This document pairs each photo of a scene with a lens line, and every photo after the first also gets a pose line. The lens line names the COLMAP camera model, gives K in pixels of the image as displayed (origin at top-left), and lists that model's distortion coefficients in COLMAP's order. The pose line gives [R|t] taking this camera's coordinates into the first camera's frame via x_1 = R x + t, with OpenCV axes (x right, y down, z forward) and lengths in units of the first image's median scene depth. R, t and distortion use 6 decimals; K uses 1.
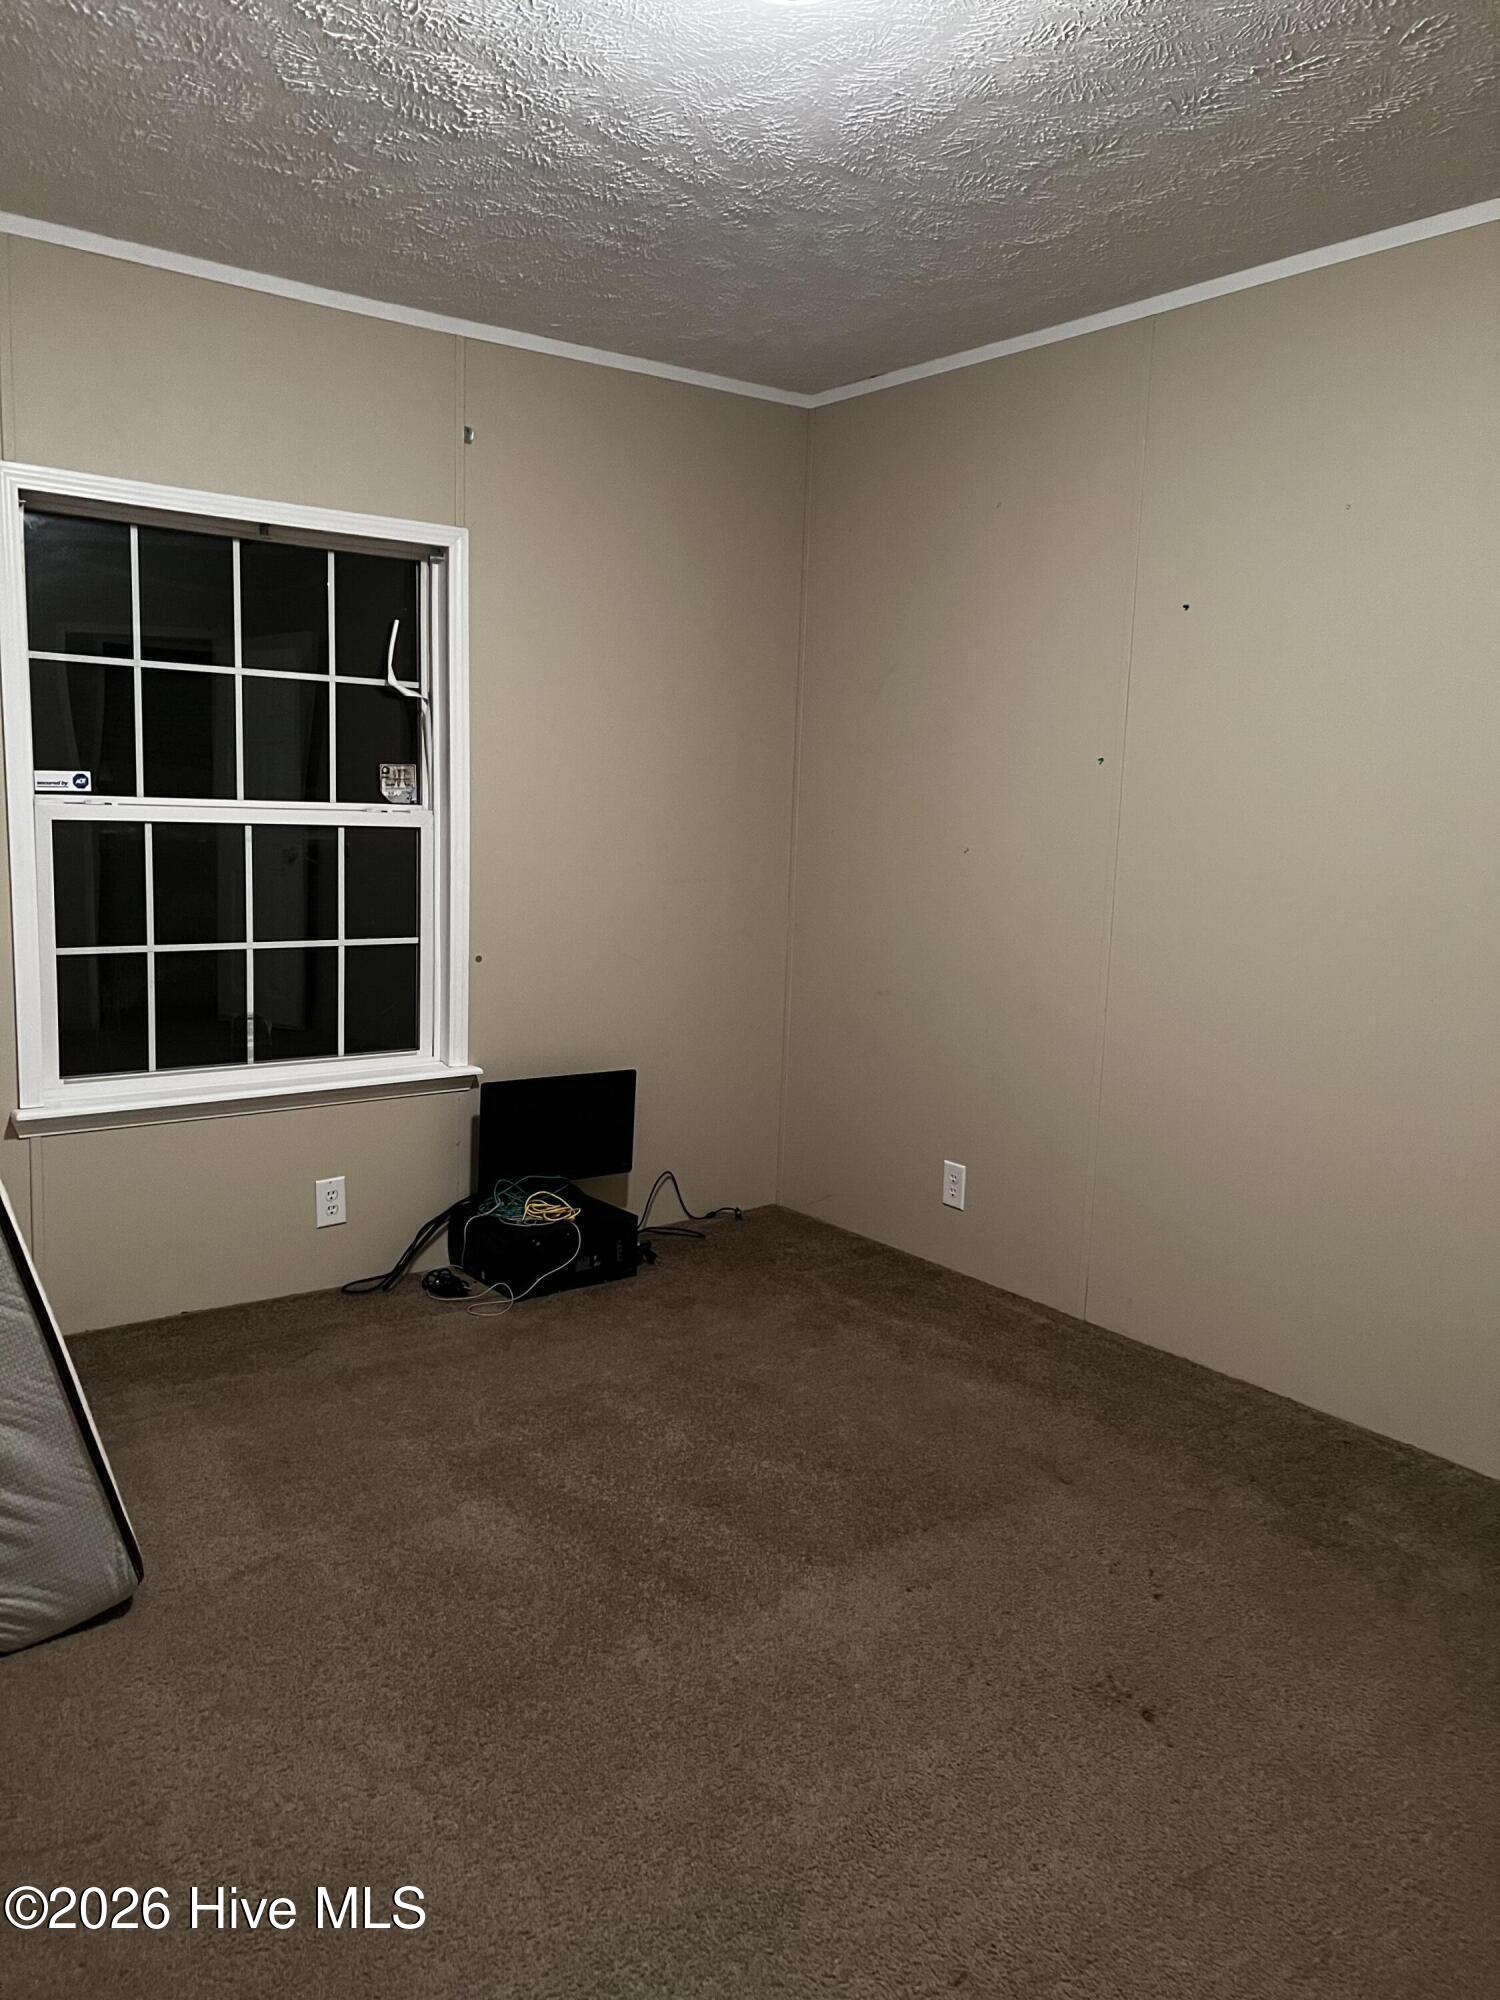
lens RADIAL K [[1504.6, 0, 733.7], [0, 1504.6, 984.5], [0, 0, 1]] dist [0.030908, -0.040337]
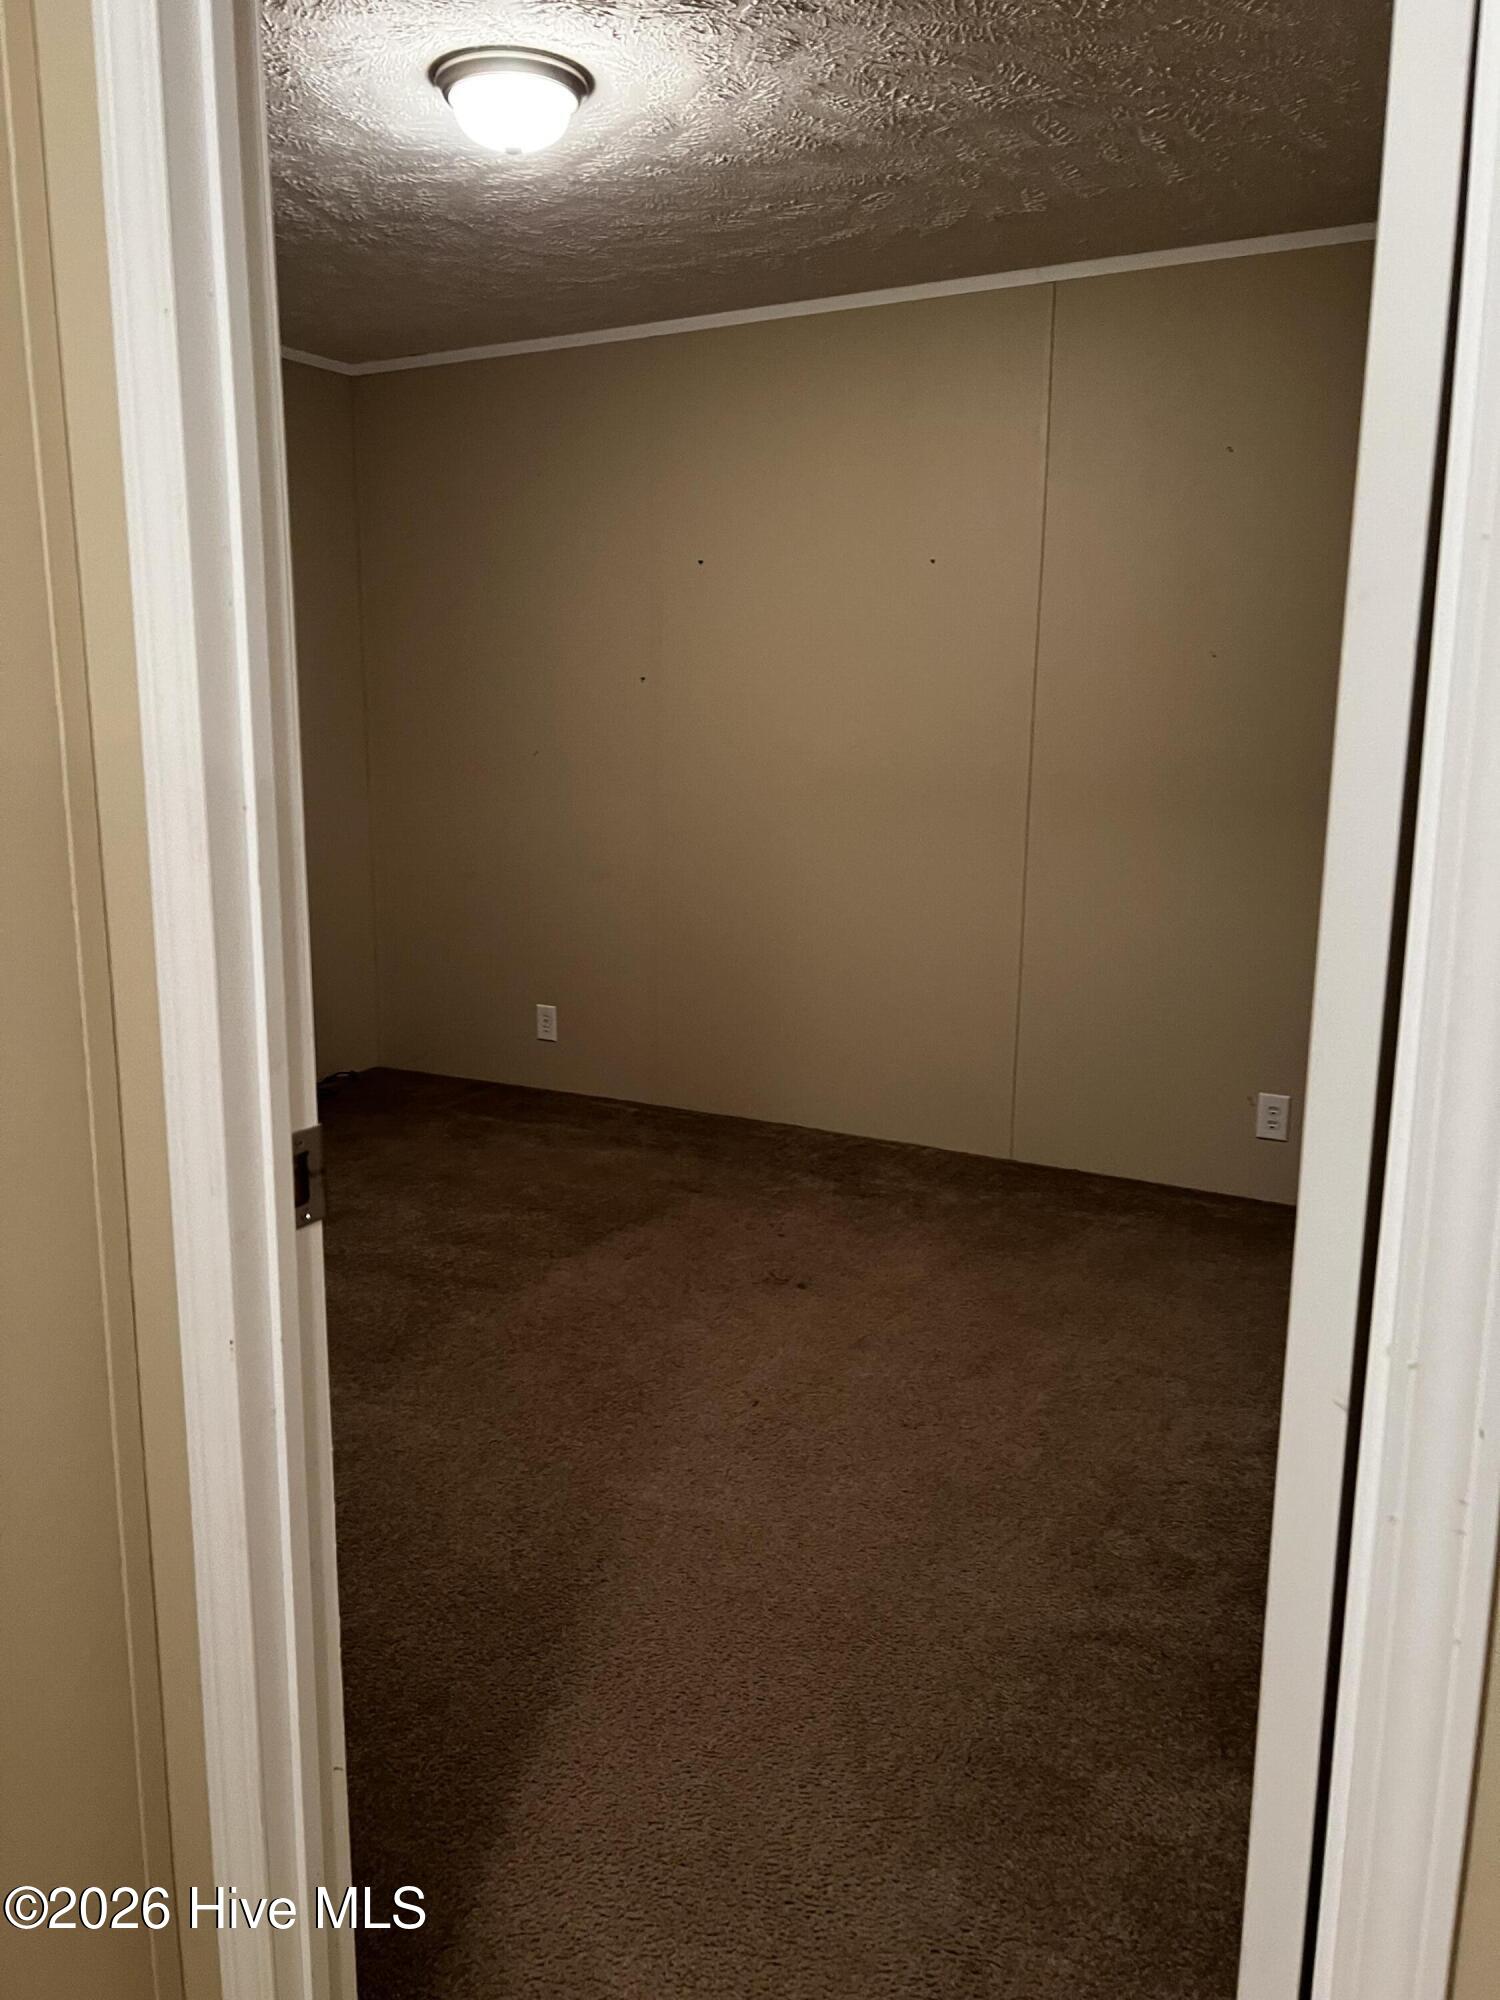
lens RADIAL K [[1504.6, 0, 753.8], [0, 1504.6, 1003.8], [0, 0, 1]] dist [0.030908, -0.040337]
pose [[0.908780, -0.104294, 0.404032, -0.285477], [0.079172, 0.993770, 0.078444, 0.045823], [-0.409696, -0.039300, 0.911375, -0.306926]]
